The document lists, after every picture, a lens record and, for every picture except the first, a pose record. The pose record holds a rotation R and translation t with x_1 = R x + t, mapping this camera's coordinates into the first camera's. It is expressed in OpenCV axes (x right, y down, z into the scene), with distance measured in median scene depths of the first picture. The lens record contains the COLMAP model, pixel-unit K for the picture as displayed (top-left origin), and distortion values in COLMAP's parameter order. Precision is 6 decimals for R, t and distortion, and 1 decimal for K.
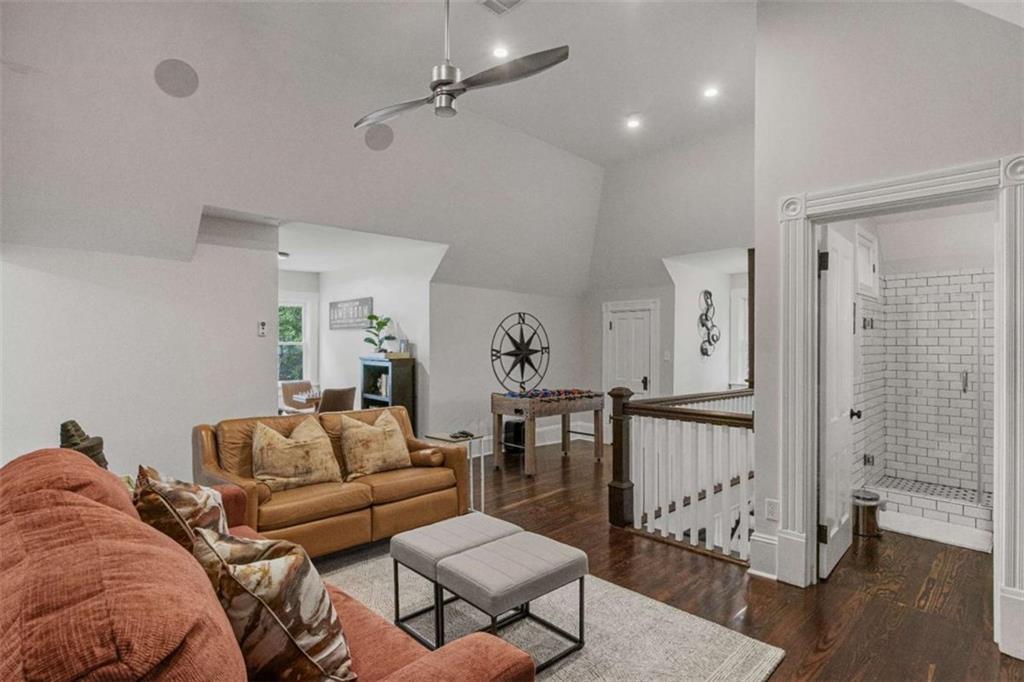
lens RADIAL K [[514.7, 0, 508.9], [0, 514.7, 342.2], [0, 0, 1]] dist [-0.004108, -0.000205]
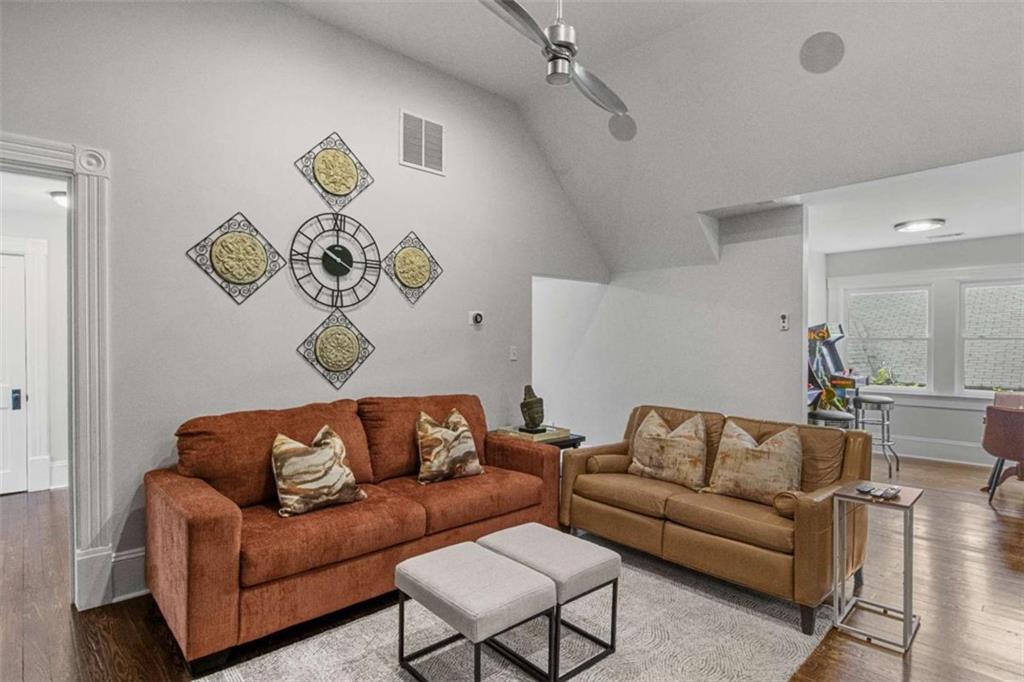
lens RADIAL K [[514.7, 0, 508.9], [0, 514.7, 342.2], [0, 0, 1]] dist [-0.004108, -0.000205]
pose [[0.005563, 0.009850, -0.999936, 0.604815], [0.001109, 0.999951, 0.009857, -0.000535], [0.999984, -0.001163, 0.005551, 0.695873]]
